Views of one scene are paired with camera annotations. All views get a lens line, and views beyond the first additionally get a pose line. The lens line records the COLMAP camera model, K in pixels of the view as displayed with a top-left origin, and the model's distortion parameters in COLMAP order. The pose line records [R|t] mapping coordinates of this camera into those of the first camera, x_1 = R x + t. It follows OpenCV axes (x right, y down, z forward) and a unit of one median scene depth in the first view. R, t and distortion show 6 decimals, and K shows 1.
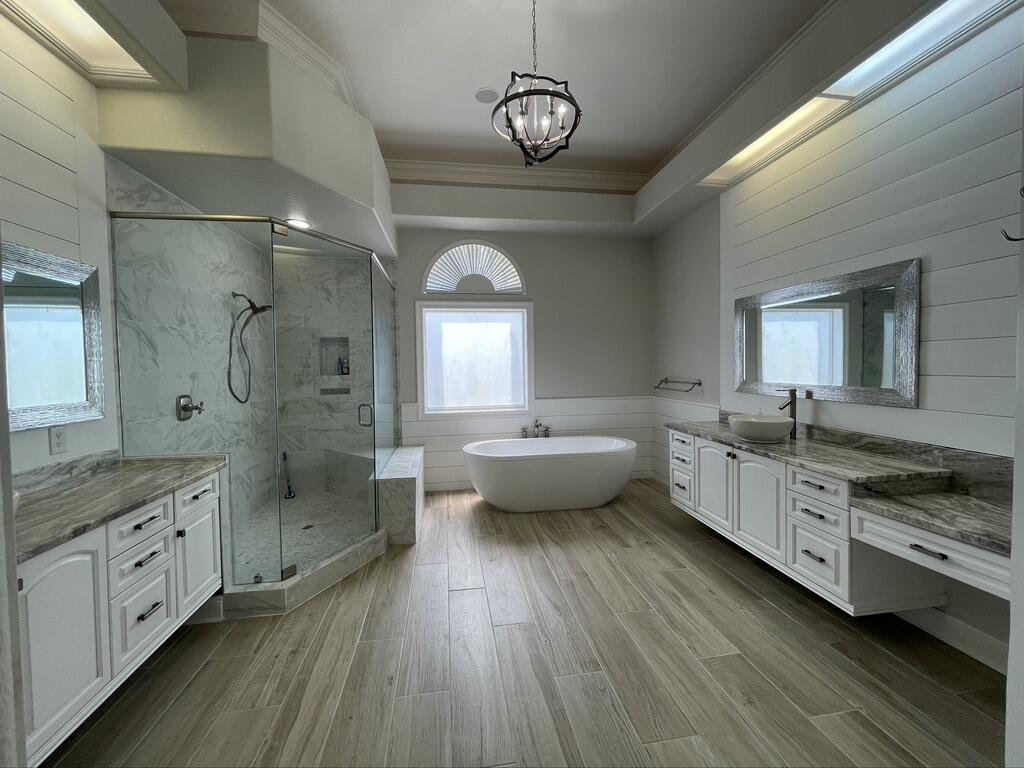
lens RADIAL K [[413.0, 0, 509.8], [0, 413.0, 379.5], [0, 0, 1]] dist [-0.003175, -0.000367]
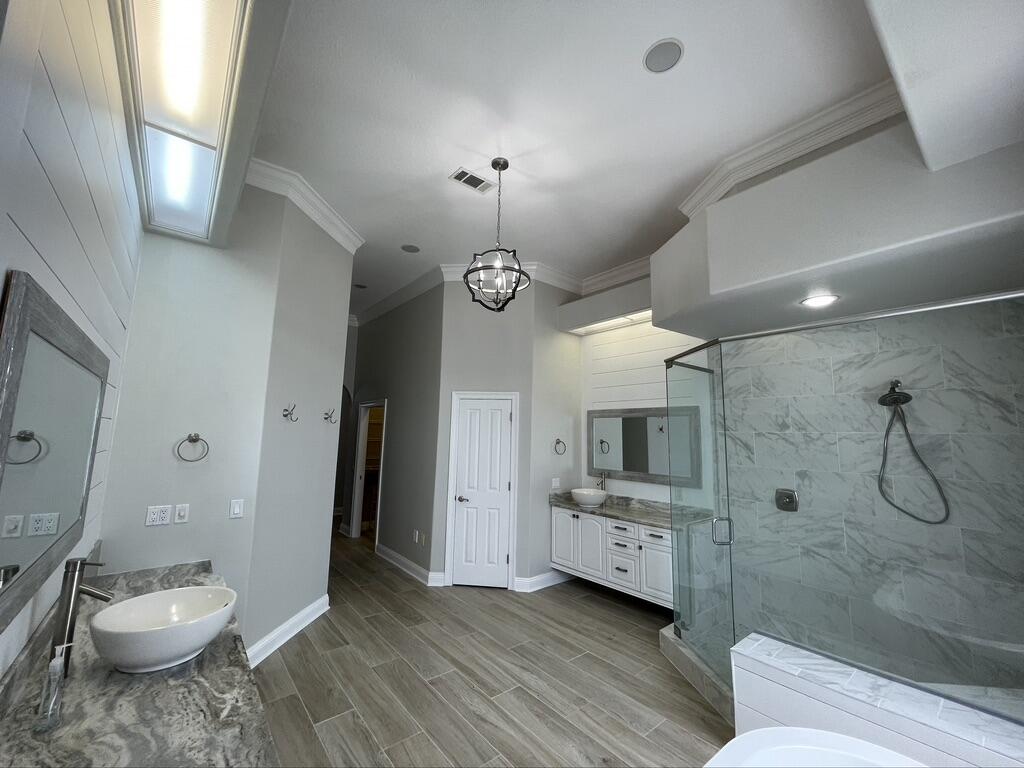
lens RADIAL K [[413.0, 0, 509.8], [0, 413.0, 379.5], [0, 0, 1]] dist [-0.003175, -0.000367]
pose [[-0.863987, -0.071935, -0.498350, 0.641498], [-0.024729, 0.994610, -0.100696, -0.171198], [0.502907, -0.074676, -0.861109, 2.056871]]
